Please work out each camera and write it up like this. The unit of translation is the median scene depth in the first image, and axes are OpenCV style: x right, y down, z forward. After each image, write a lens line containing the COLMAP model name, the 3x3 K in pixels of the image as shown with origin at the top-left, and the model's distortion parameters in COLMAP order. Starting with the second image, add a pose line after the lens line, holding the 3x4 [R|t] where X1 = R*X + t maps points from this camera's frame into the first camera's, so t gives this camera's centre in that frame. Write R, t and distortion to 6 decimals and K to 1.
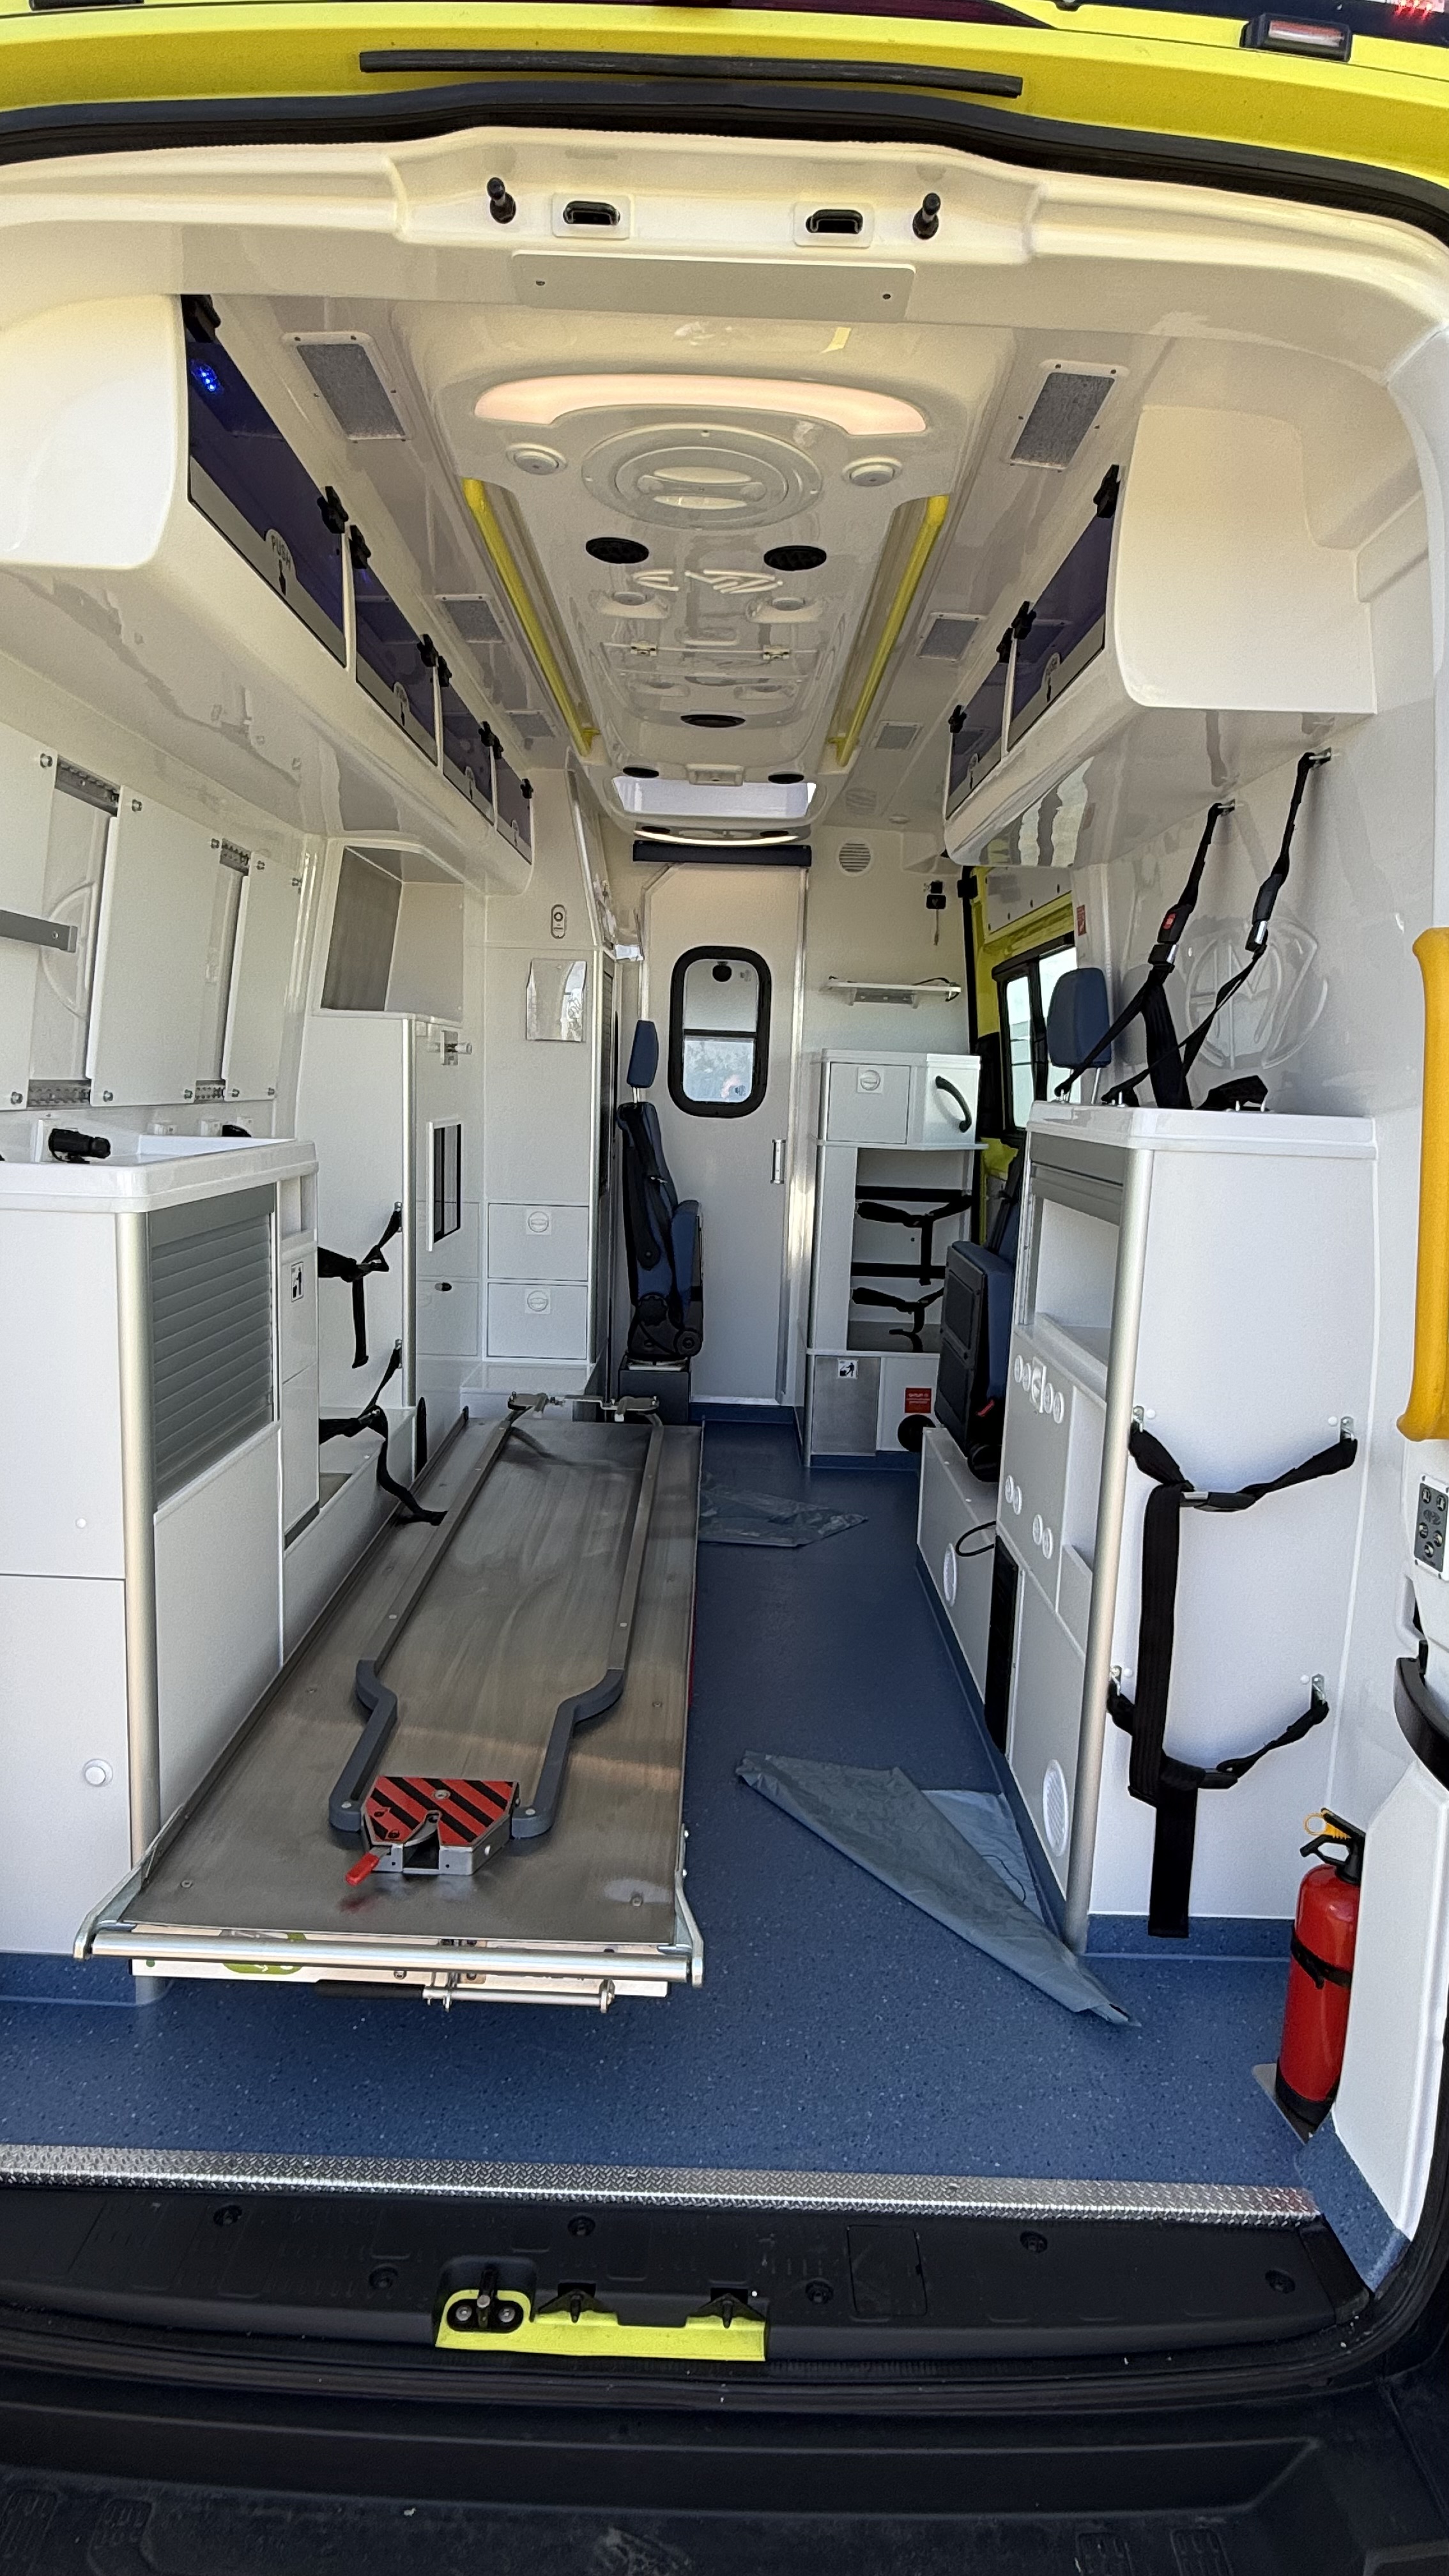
lens RADIAL K [[1396.8, 0, 720.4], [0, 1396.8, 1282.3], [0, 0, 1]] dist [0.004305, -0.001913]
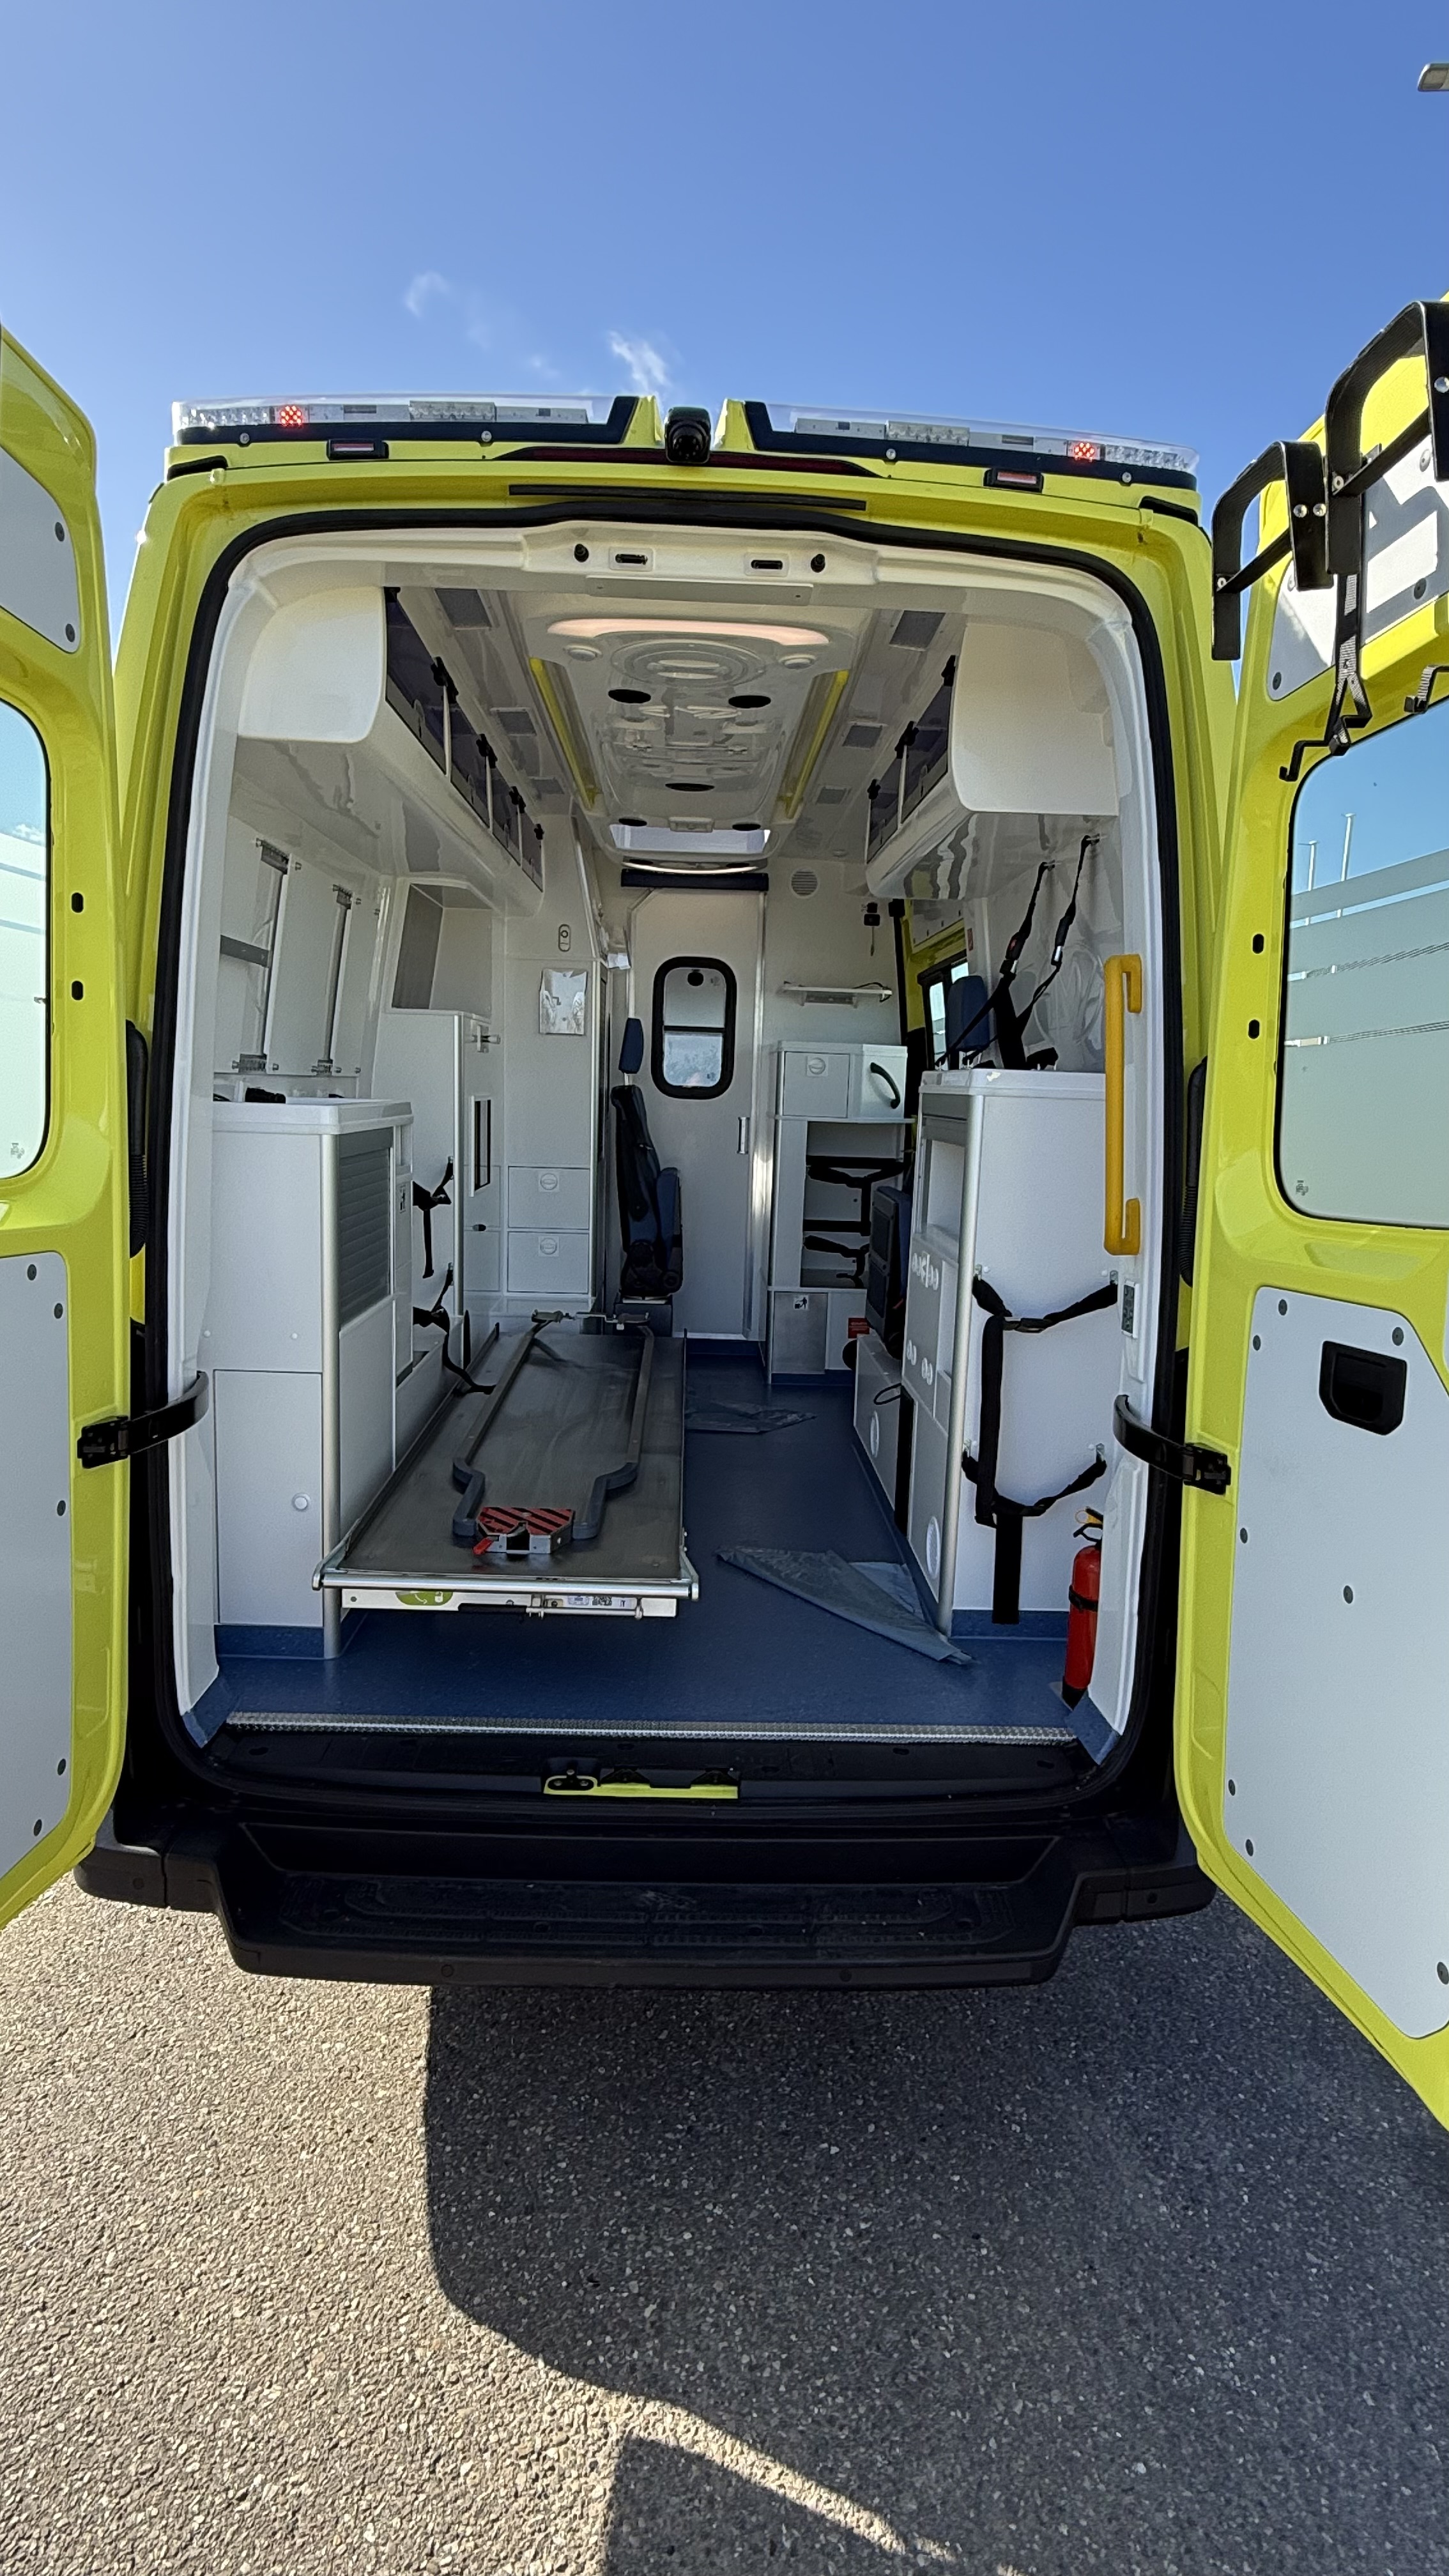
lens RADIAL K [[1396.8, 0, 726.8], [0, 1396.8, 1292.0], [0, 0, 1]] dist [0.004305, -0.001913]
pose [[0.999592, -0.008082, 0.027378, -0.016053], [0.007977, 0.999960, 0.003947, 0.103030], [-0.027408, -0.003727, 0.999617, -0.482900]]
